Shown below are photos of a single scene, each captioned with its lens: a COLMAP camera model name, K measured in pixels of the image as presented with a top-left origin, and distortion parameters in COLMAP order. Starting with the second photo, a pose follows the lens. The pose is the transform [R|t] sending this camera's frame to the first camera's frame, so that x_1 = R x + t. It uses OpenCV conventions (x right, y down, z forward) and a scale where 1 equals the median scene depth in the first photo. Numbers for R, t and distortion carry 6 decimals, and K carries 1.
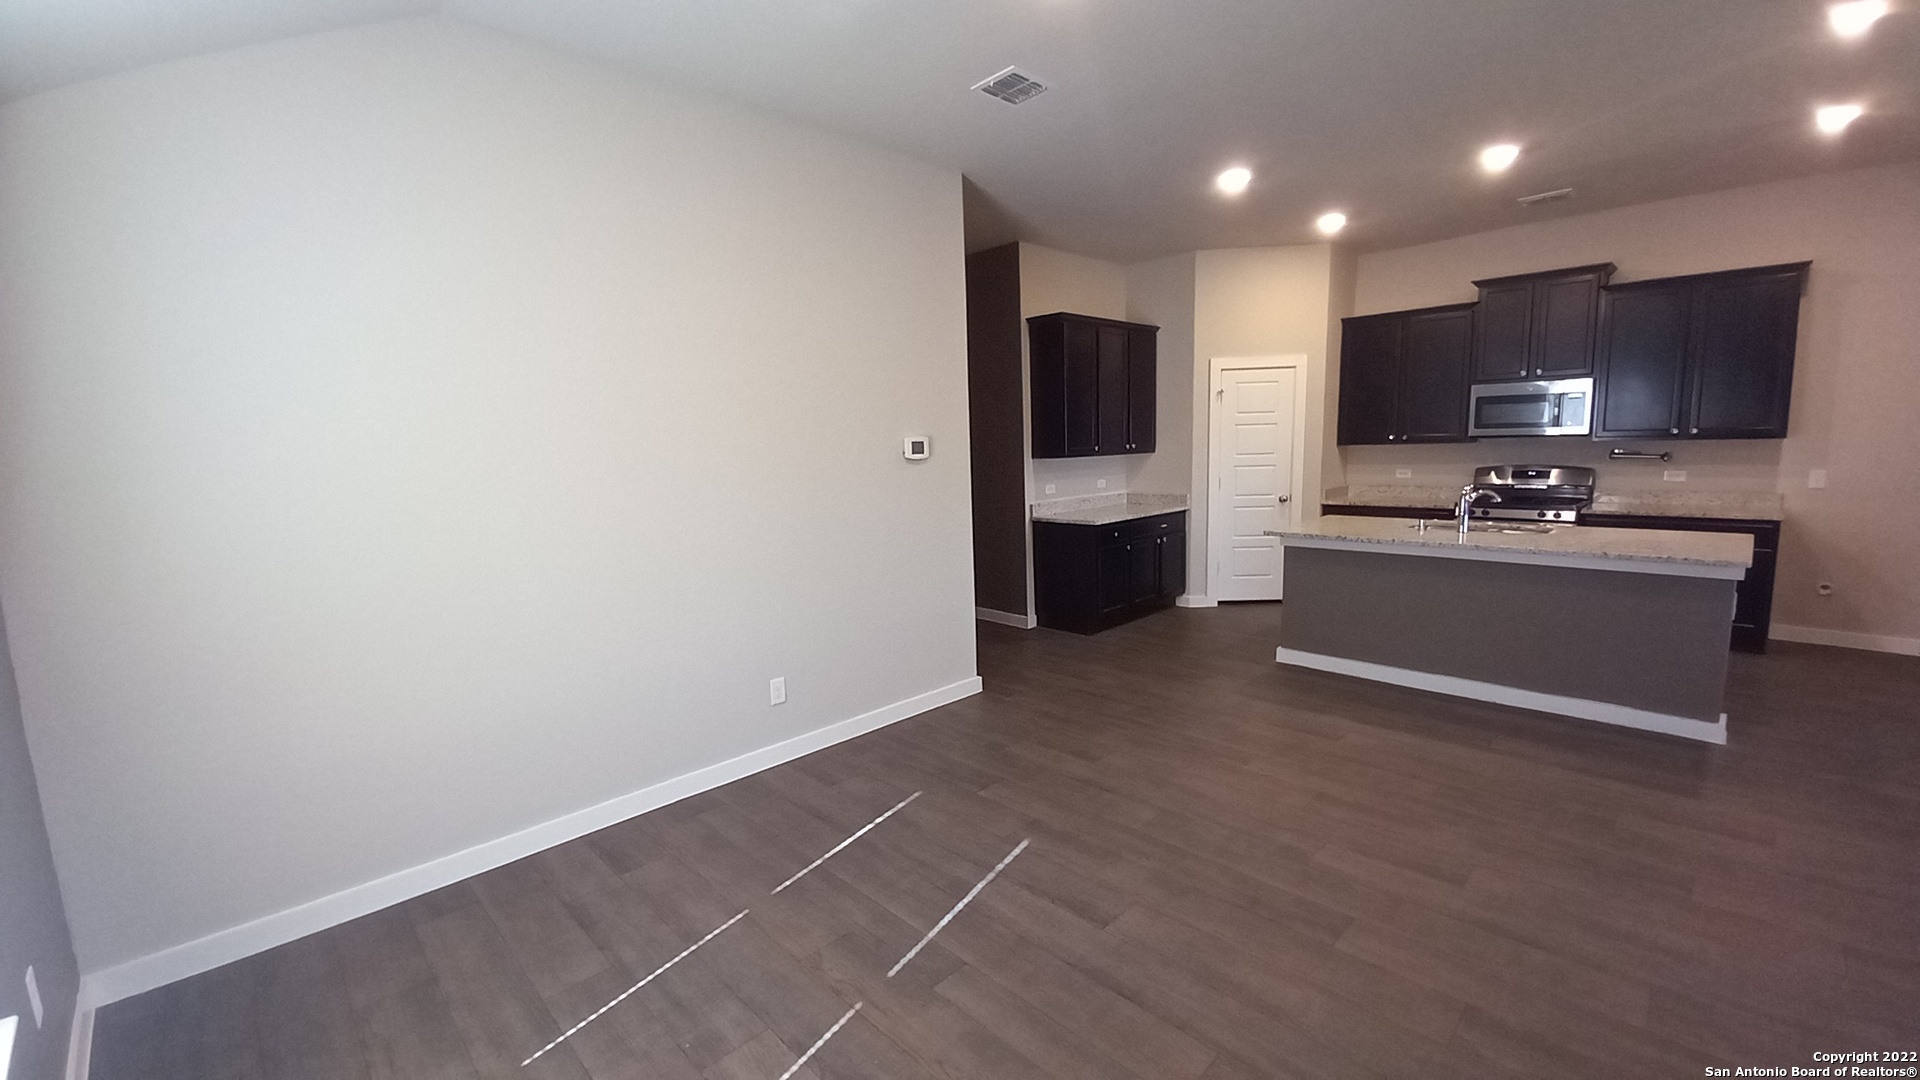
lens RADIAL K [[765.4, 0, 951.5], [0, 765.4, 538.9], [0, 0, 1]] dist [0.001214, -0.001491]
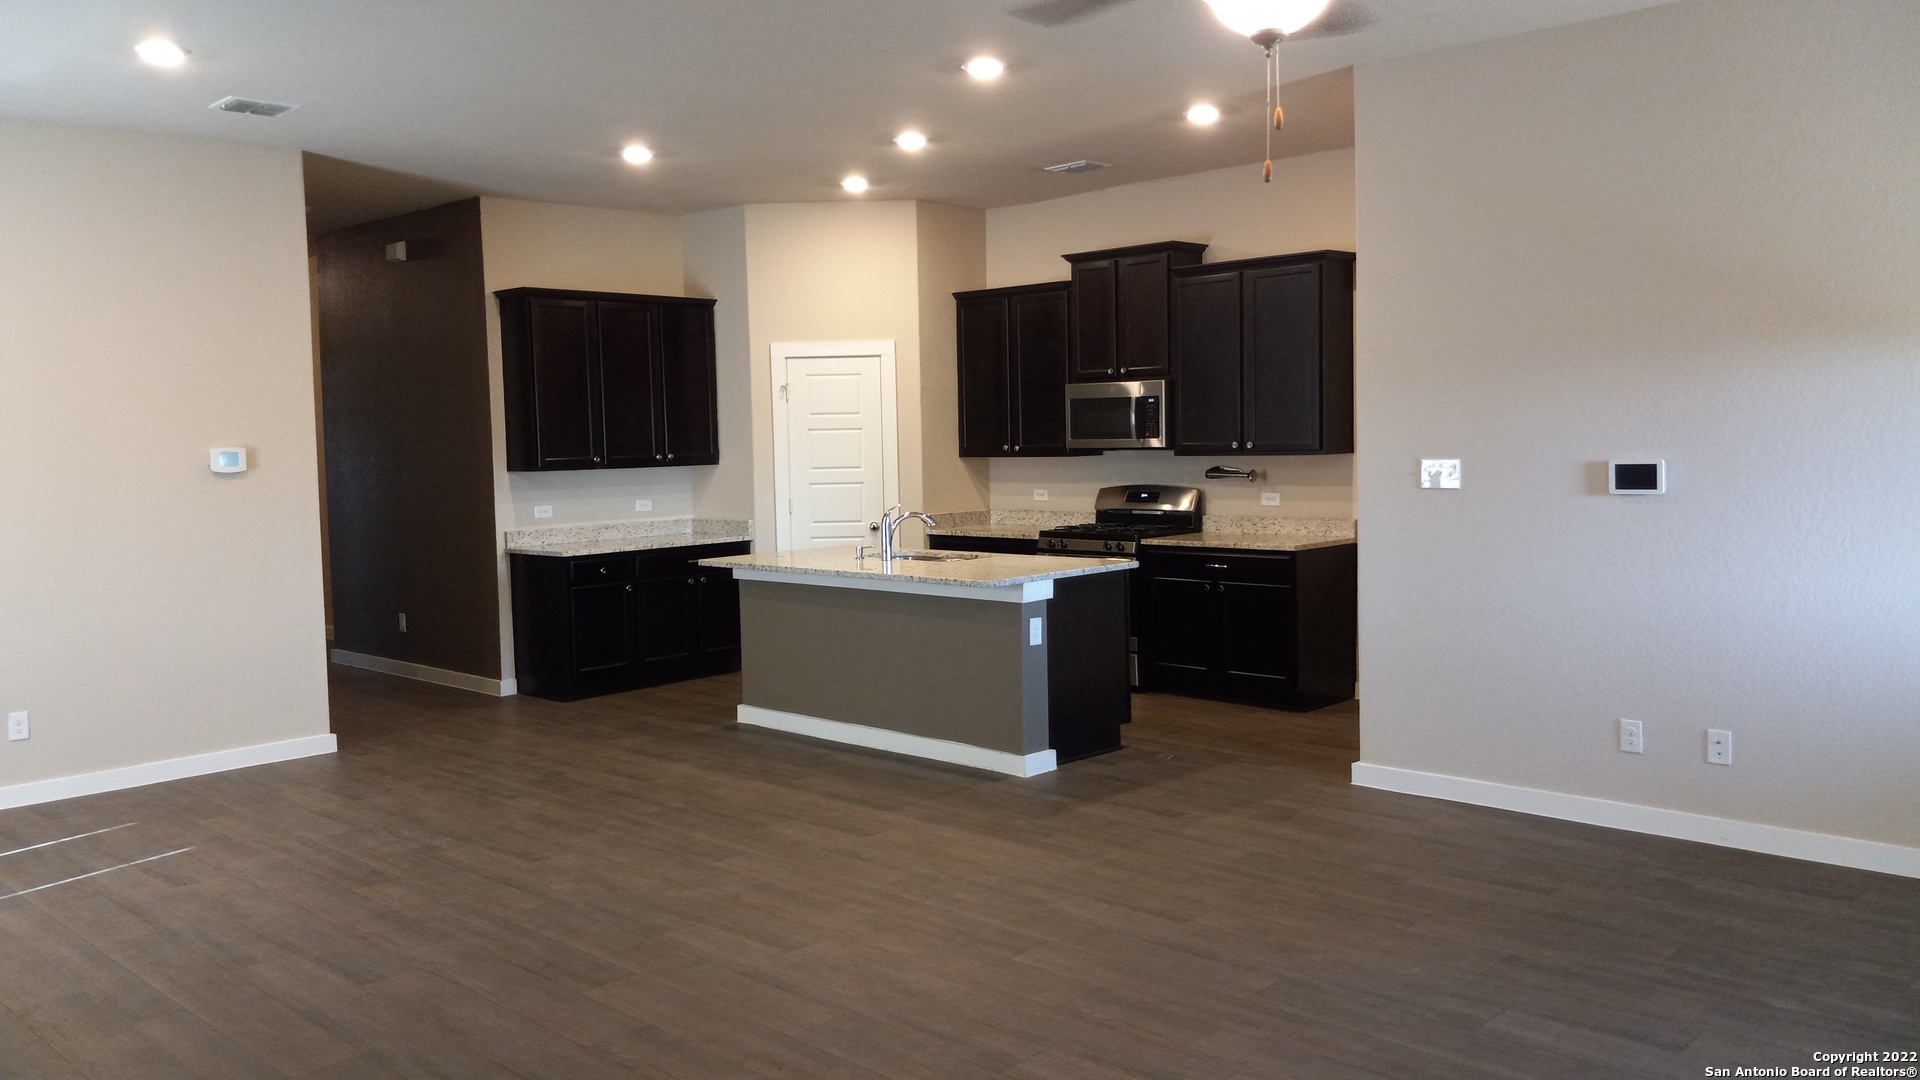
lens RADIAL K [[1510.5, 0, 972.6], [0, 1510.5, 494.6], [0, 0, 1]] dist [0.028532, -0.048271]
pose [[0.998969, 0.006266, 0.044954, 0.513477], [-0.002337, 0.996212, -0.086930, 0.049355], [-0.045328, 0.086735, 0.995200, -0.540263]]
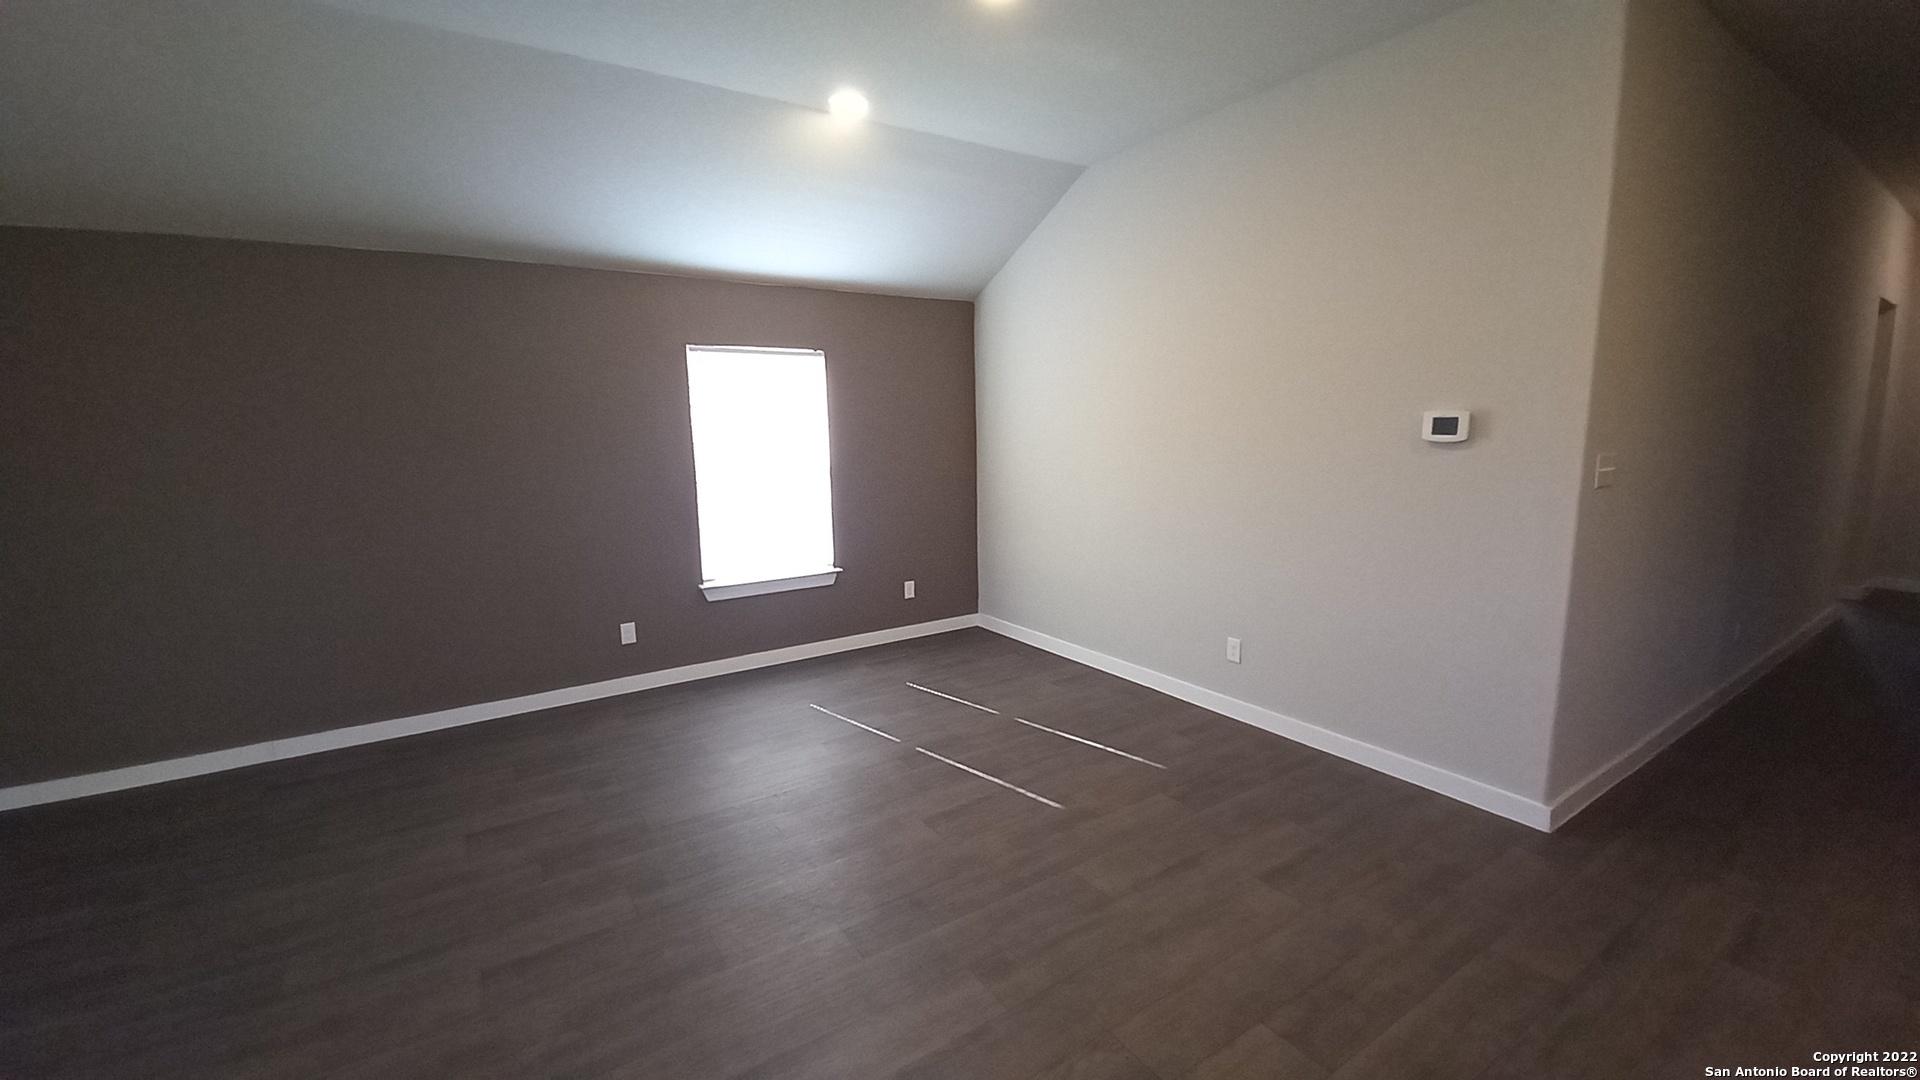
lens RADIAL K [[765.4, 0, 978.4], [0, 765.4, 537.5], [0, 0, 1]] dist [0.001214, -0.001491]
pose [[-0.189773, 0.170574, -0.966898, 0.527414], [-0.094700, 0.977022, 0.190946, -0.079181], [0.977250, 0.127802, -0.169259, 0.499213]]
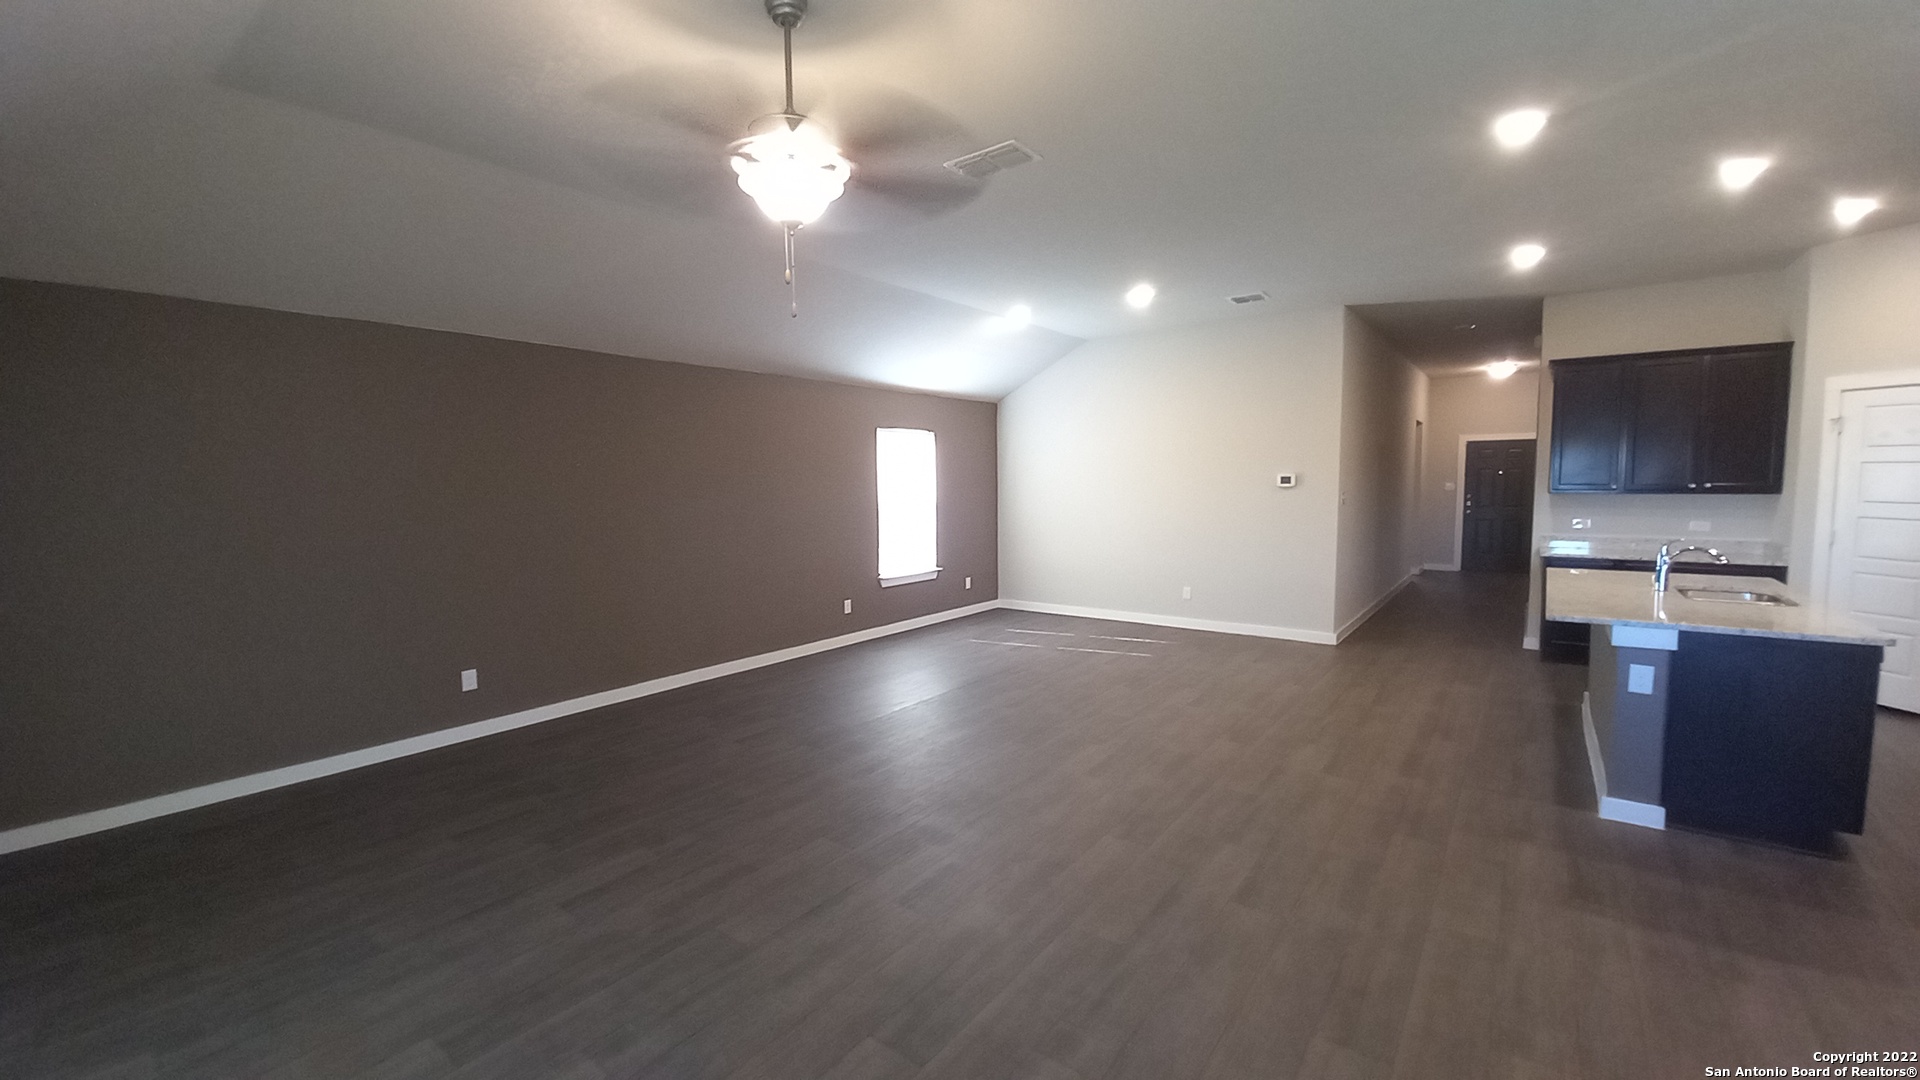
lens RADIAL K [[765.4, 0, 955.6], [0, 765.4, 549.4], [0, 0, 1]] dist [0.001214, -0.001491]
pose [[0.134318, 0.117014, -0.984005, 1.092090], [-0.118115, 0.987815, 0.101344, -0.038967], [0.983874, 0.102613, 0.146502, 0.026247]]
